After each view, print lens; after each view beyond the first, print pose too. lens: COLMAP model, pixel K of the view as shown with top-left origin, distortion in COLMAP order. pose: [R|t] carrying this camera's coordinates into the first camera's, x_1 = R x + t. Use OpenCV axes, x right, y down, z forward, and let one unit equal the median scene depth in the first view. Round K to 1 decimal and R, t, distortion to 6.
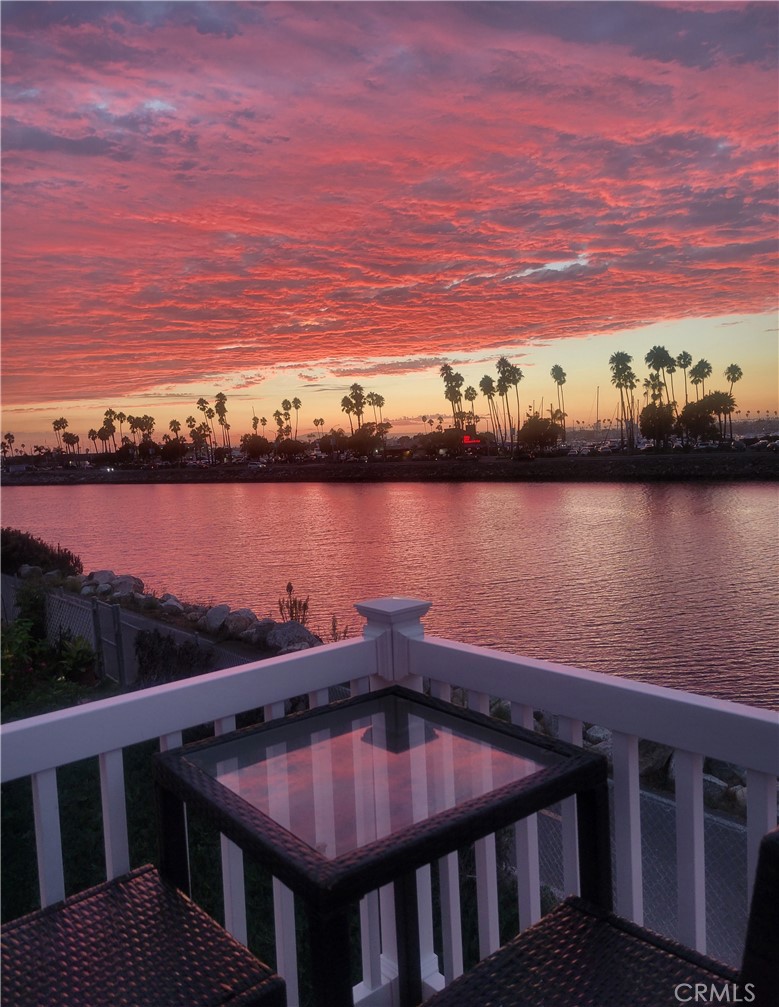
lens RADIAL K [[770.1, 0, 389.5], [0, 770.1, 503.5], [0, 0, 1]] dist [0.030043, -0.005541]
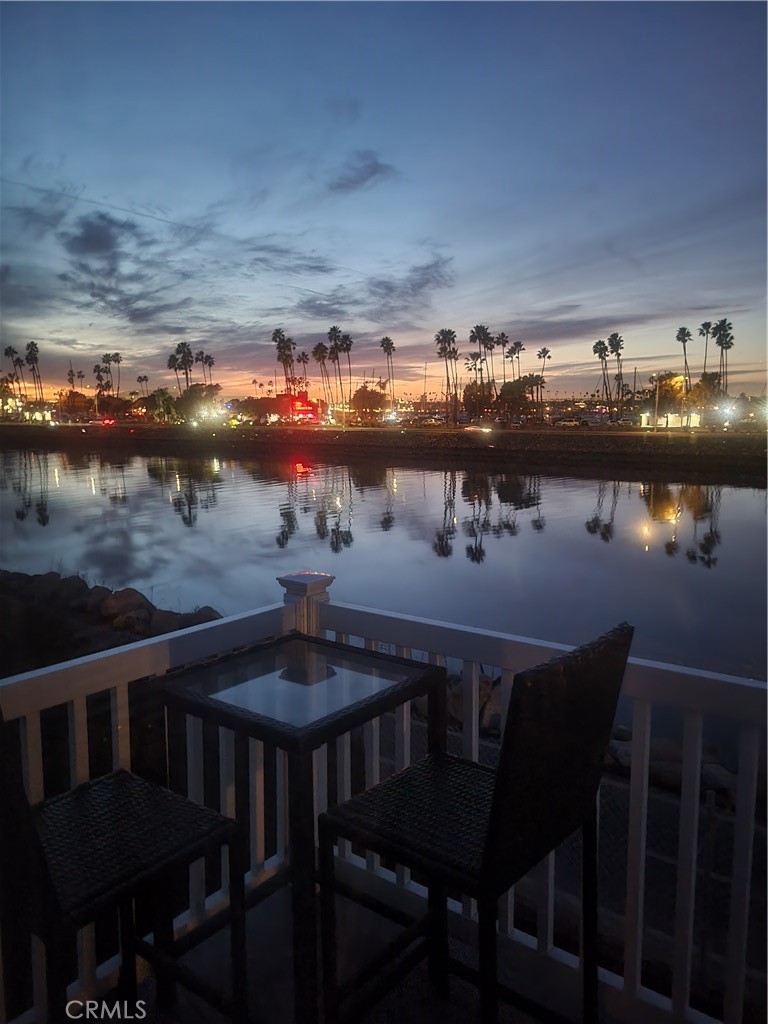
lens RADIAL K [[828.9, 0, 384.0], [0, 828.9, 512.0], [0, 0, 1]] dist [0.023295, 0.002591]
pose [[0.974639, 0.012344, 0.223441, -0.183036], [-0.027344, 0.997565, 0.064164, -0.101139], [-0.222105, -0.068647, 0.972603, -0.512730]]
